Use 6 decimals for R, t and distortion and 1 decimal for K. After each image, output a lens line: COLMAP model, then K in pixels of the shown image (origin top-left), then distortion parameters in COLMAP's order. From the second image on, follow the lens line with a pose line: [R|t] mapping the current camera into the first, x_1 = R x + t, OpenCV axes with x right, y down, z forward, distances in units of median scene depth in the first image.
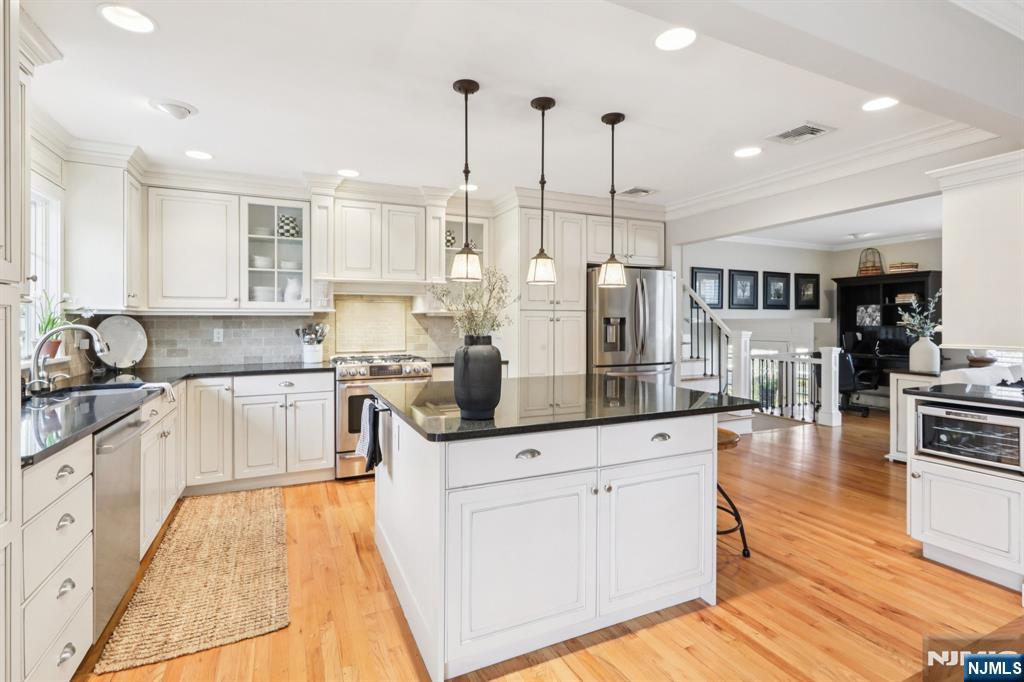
lens RADIAL K [[465.4, 0, 529.2], [0, 465.4, 321.5], [0, 0, 1]] dist [0.001492, 0.003619]
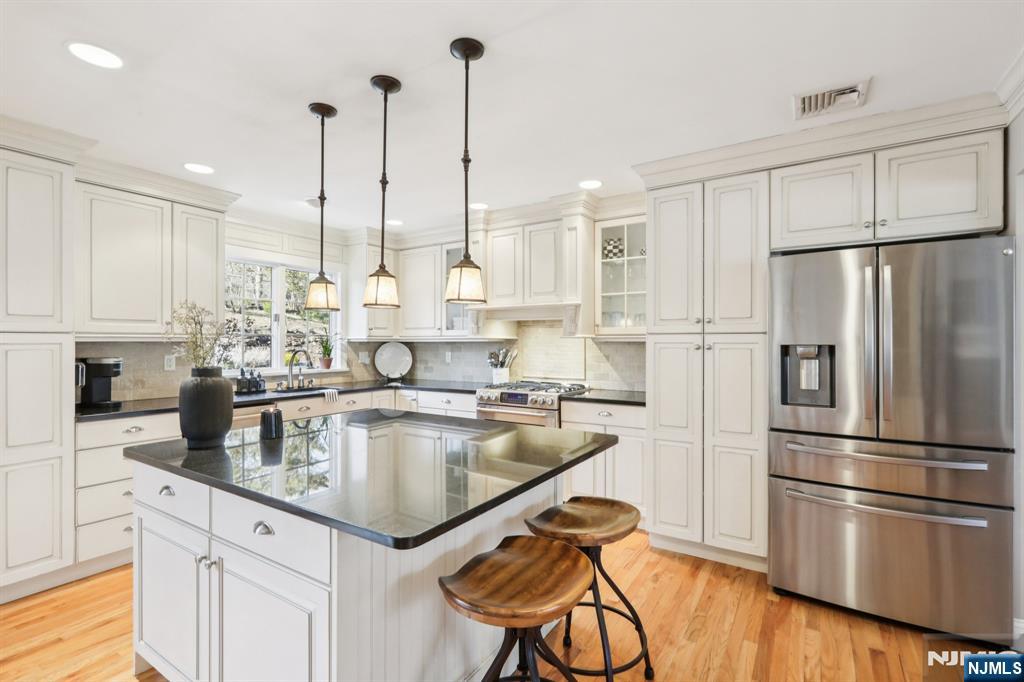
lens RADIAL K [[476.9, 0, 512.0], [0, 476.9, 341.0], [0, 0, 1]] dist [0.001339, 0.000634]
pose [[0.536863, -0.000316, -0.843669, 0.545185], [-0.001090, 0.999999, -0.001068, -0.013771], [0.843668, 0.001493, 0.536862, 0.477089]]
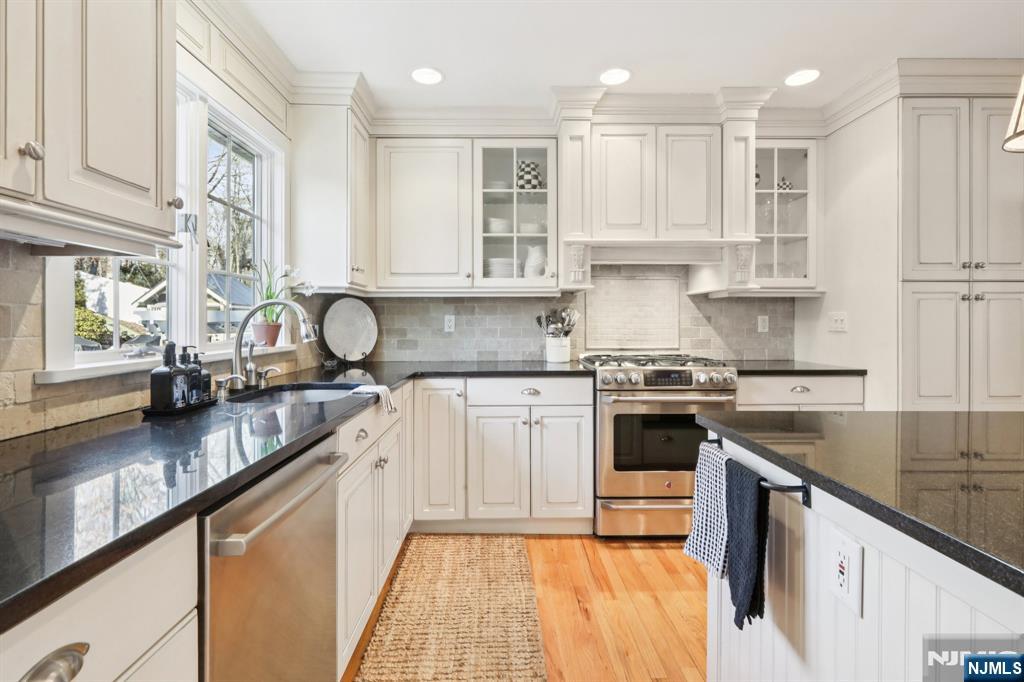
lens RADIAL K [[490.6, 0, 536.1], [0, 490.6, 322.2], [0, 0, 1]] dist [0.000118, 0.001237]
pose [[0.913778, 0.000677, -0.406213, -0.203296], [0.000390, 0.999997, 0.002545, 0.026468], [0.406214, -0.002484, 0.913775, 0.312273]]
